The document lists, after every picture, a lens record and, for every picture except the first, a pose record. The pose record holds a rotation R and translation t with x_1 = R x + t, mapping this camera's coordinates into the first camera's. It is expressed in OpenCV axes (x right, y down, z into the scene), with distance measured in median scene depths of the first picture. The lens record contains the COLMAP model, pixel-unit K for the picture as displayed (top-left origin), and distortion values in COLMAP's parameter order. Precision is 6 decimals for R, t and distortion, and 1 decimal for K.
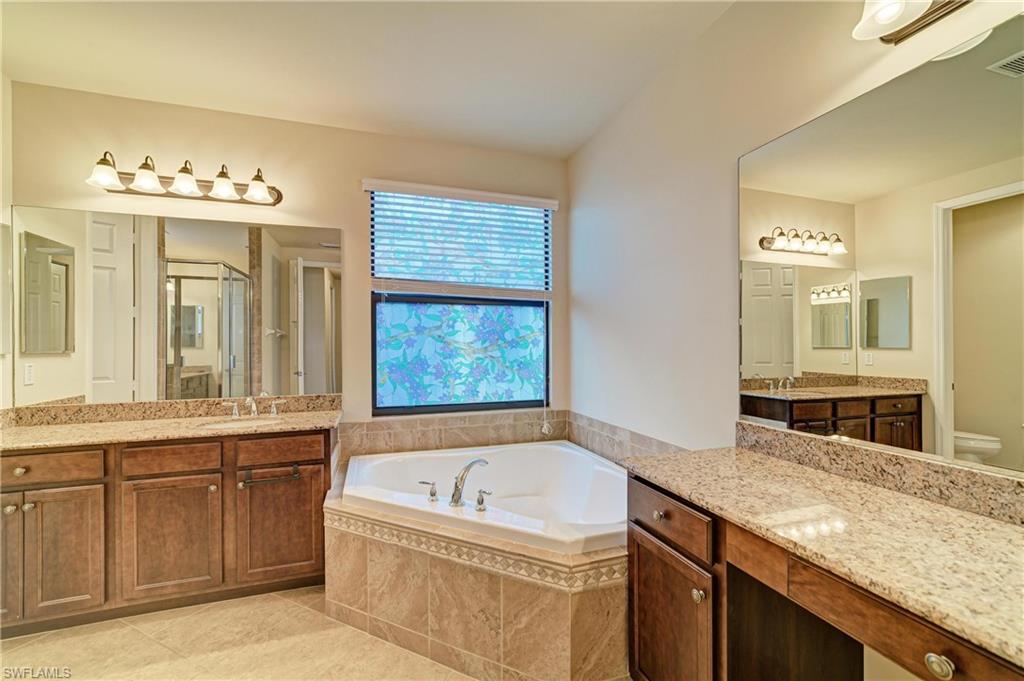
lens RADIAL K [[425.8, 0, 512.0], [0, 425.8, 340.2], [0, 0, 1]] dist [0.001148, 0.000545]
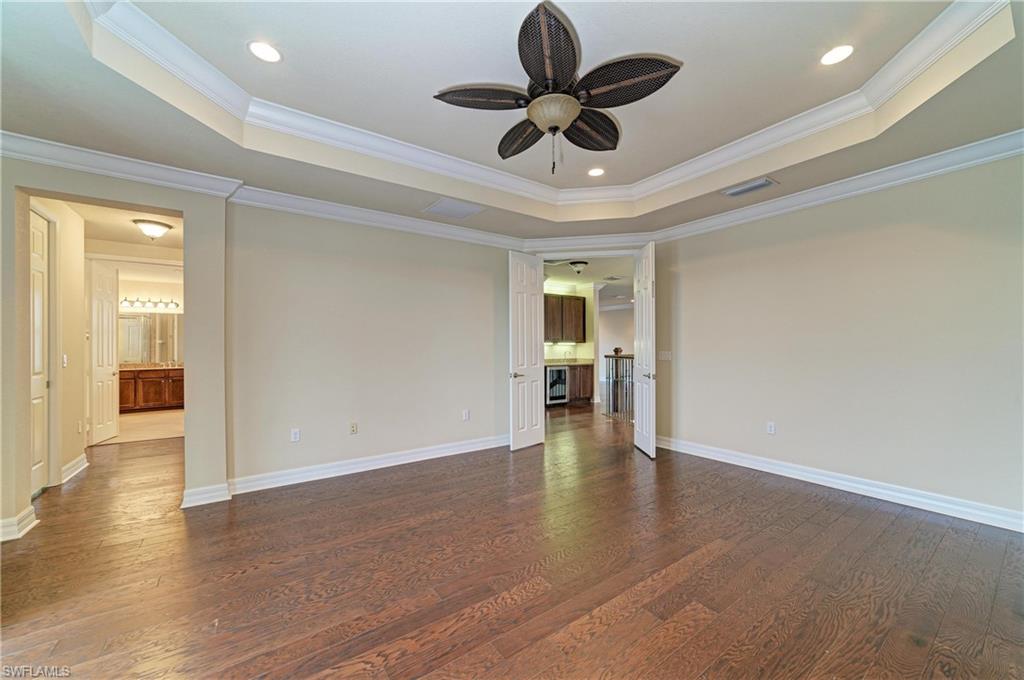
lens RADIAL K [[389.3, 0, 512.2], [0, 389.3, 343.5], [0, 0, 1]] dist [-0.000042, -0.000010]
pose [[0.957920, -0.000936, 0.287034, 1.539340], [0.001321, 0.999998, -0.001150, -0.020319], [-0.287032, 0.001481, 0.957920, -3.764927]]
